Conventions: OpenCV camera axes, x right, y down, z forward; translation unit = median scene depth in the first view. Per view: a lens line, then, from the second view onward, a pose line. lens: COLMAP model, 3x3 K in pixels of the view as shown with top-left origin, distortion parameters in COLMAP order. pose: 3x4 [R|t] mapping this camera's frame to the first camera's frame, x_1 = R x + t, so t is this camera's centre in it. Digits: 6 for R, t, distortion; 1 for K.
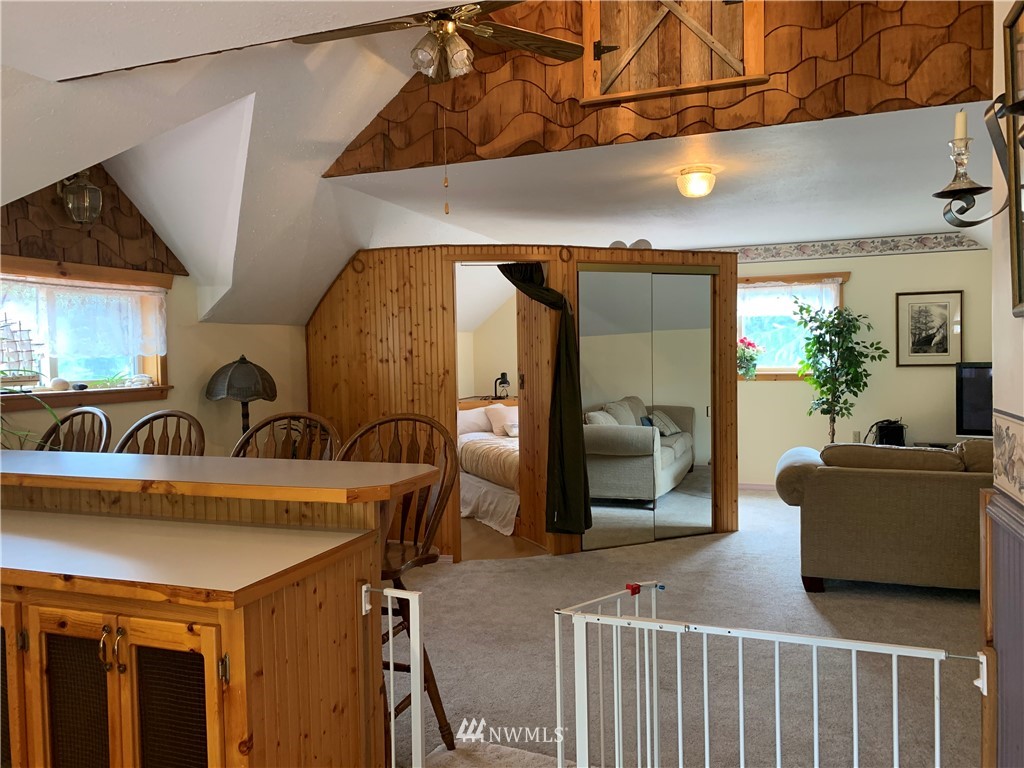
lens RADIAL K [[770.1, 0, 512.0], [0, 770.1, 384.0], [0, 0, 1]] dist [0.173367, -0.337818]
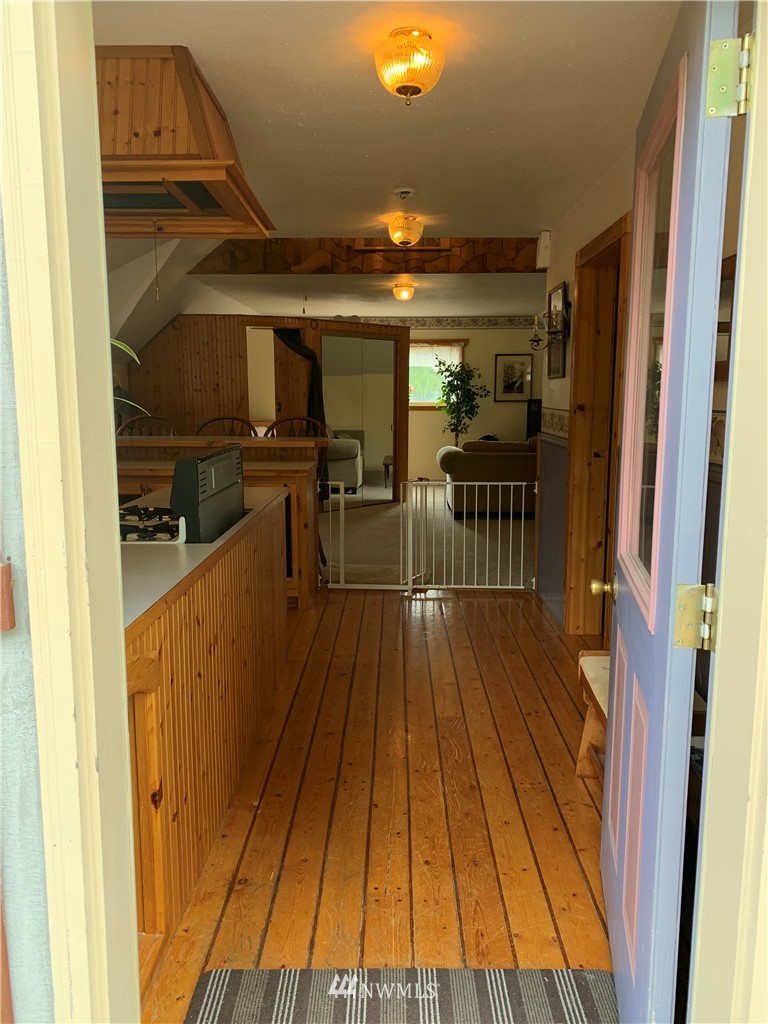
lens RADIAL K [[770.1, 0, 365.7], [0, 770.1, 515.0], [0, 0, 1]] dist [0.173367, -0.337818]
pose [[0.950851, -0.029492, 0.308243, -0.295770], [-0.007159, 0.993094, 0.117102, 0.027886], [-0.309567, -0.113553, 0.944073, -0.508164]]
